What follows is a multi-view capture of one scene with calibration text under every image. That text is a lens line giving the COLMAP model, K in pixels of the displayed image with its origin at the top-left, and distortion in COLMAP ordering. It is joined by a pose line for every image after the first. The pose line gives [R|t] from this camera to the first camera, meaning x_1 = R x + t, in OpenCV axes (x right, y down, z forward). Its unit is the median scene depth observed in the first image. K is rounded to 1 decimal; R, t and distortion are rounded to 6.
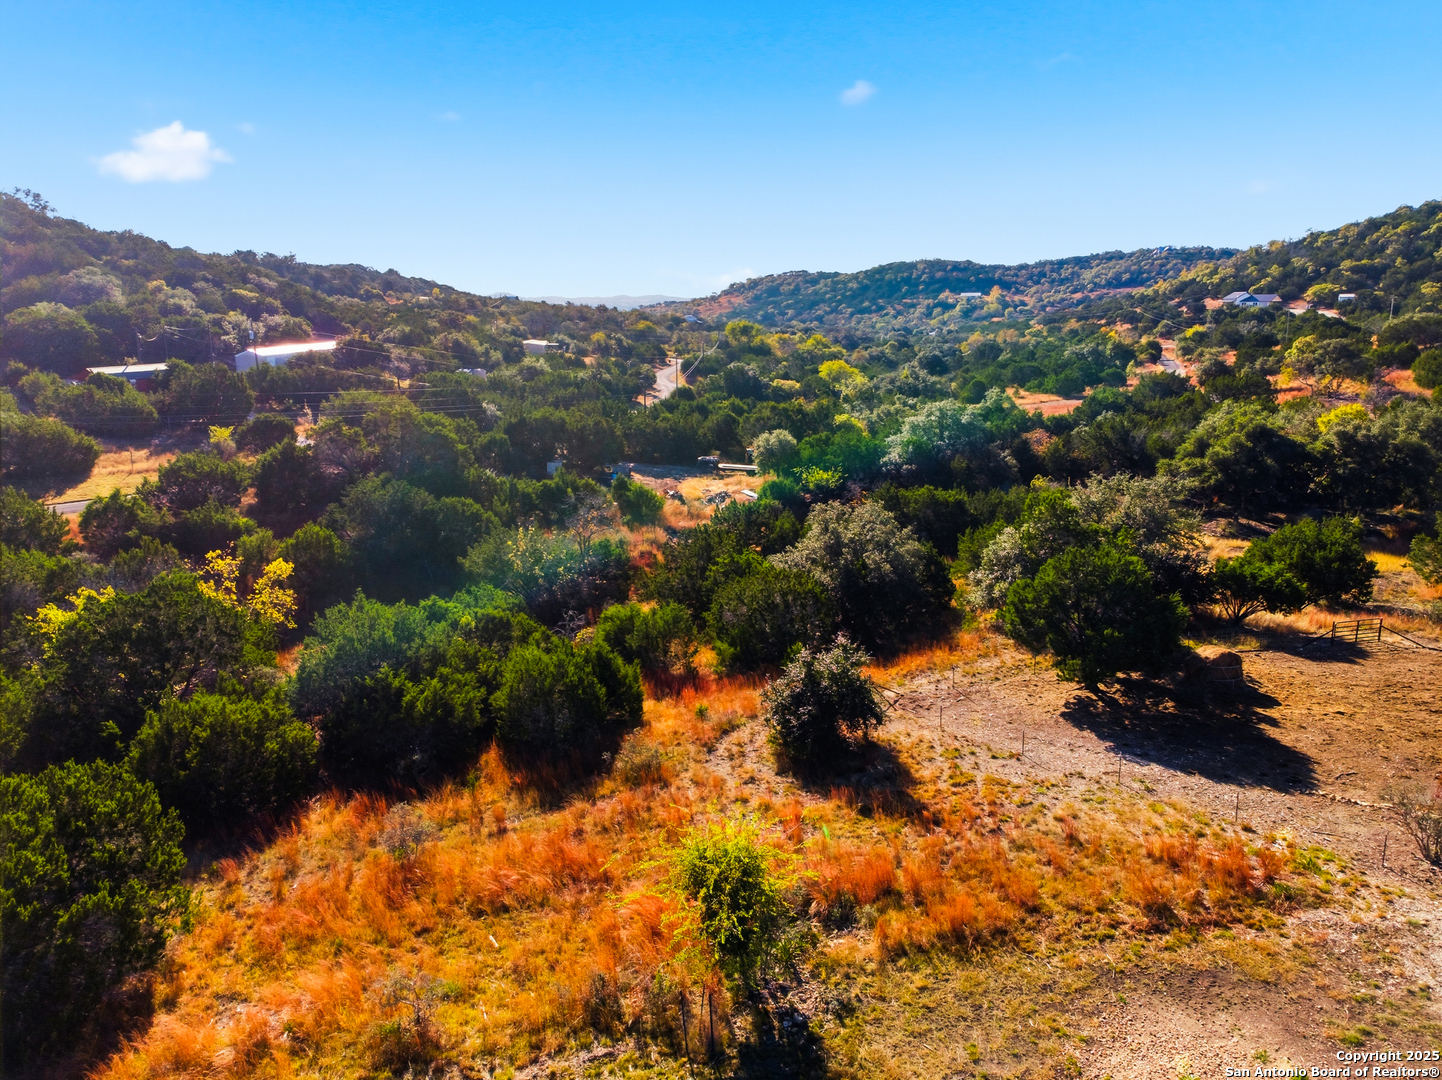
lens RADIAL K [[1083.4, 0, 721.0], [0, 1083.4, 540.0], [0, 0, 1]] dist [-0.031574, 0.072435]
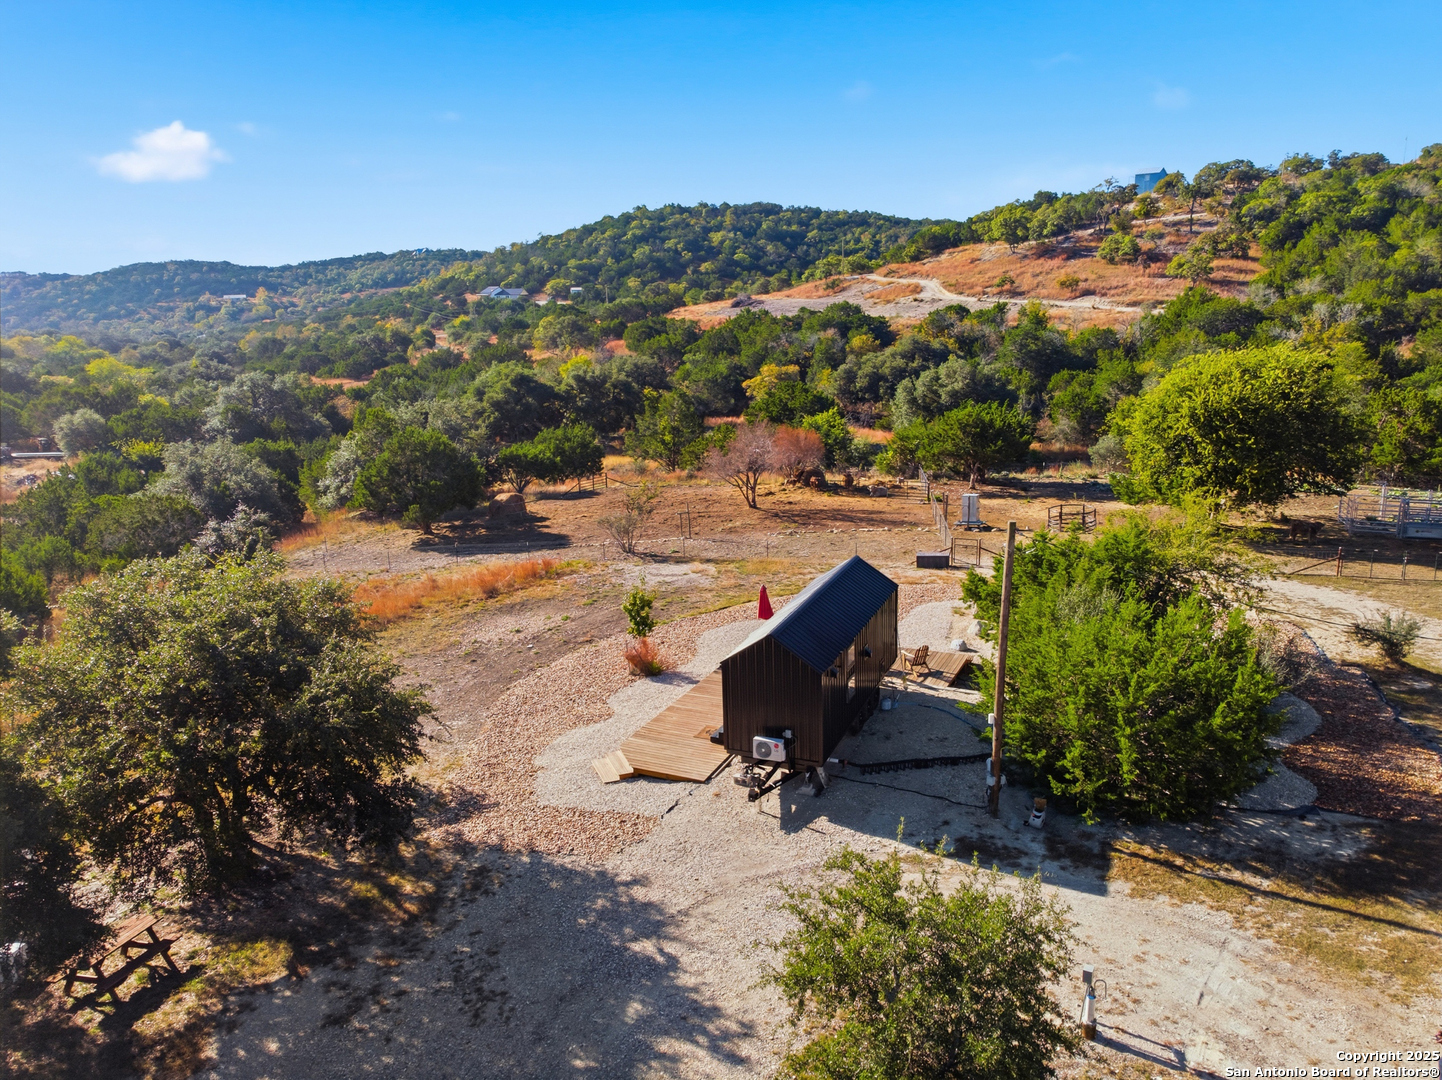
lens RADIAL K [[1083.4, 0, 721.0], [0, 1083.4, 540.0], [0, 0, 1]] dist [-0.031574, 0.072435]
pose [[0.802543, -0.145020, 0.578700, -0.023299], [0.146695, 0.988194, 0.044201, 0.020074], [-0.578278, 0.049420, 0.814342, -0.050527]]
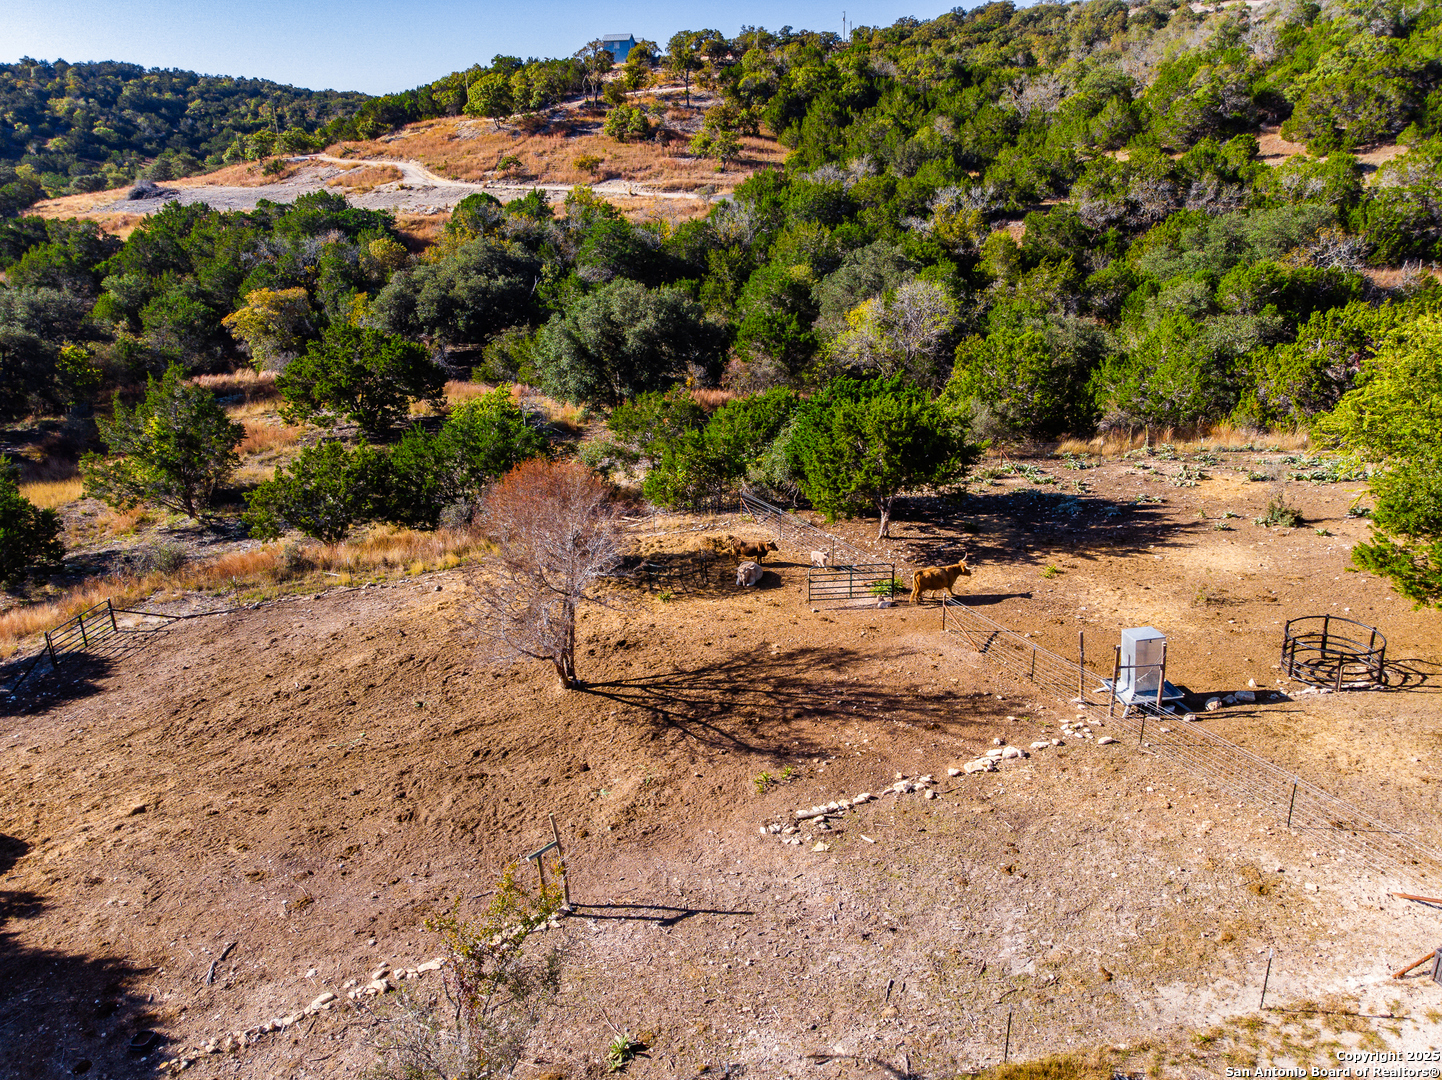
lens RADIAL K [[1019.3, 0, 721.0], [0, 1019.3, 540.0], [0, 0, 1]] dist [0.023326, -0.001725]
pose [[0.376357, -0.328589, 0.866248, 0.036936], [0.228002, 0.939087, 0.257159, -0.007707], [-0.897981, 0.100723, 0.428350, 0.066093]]
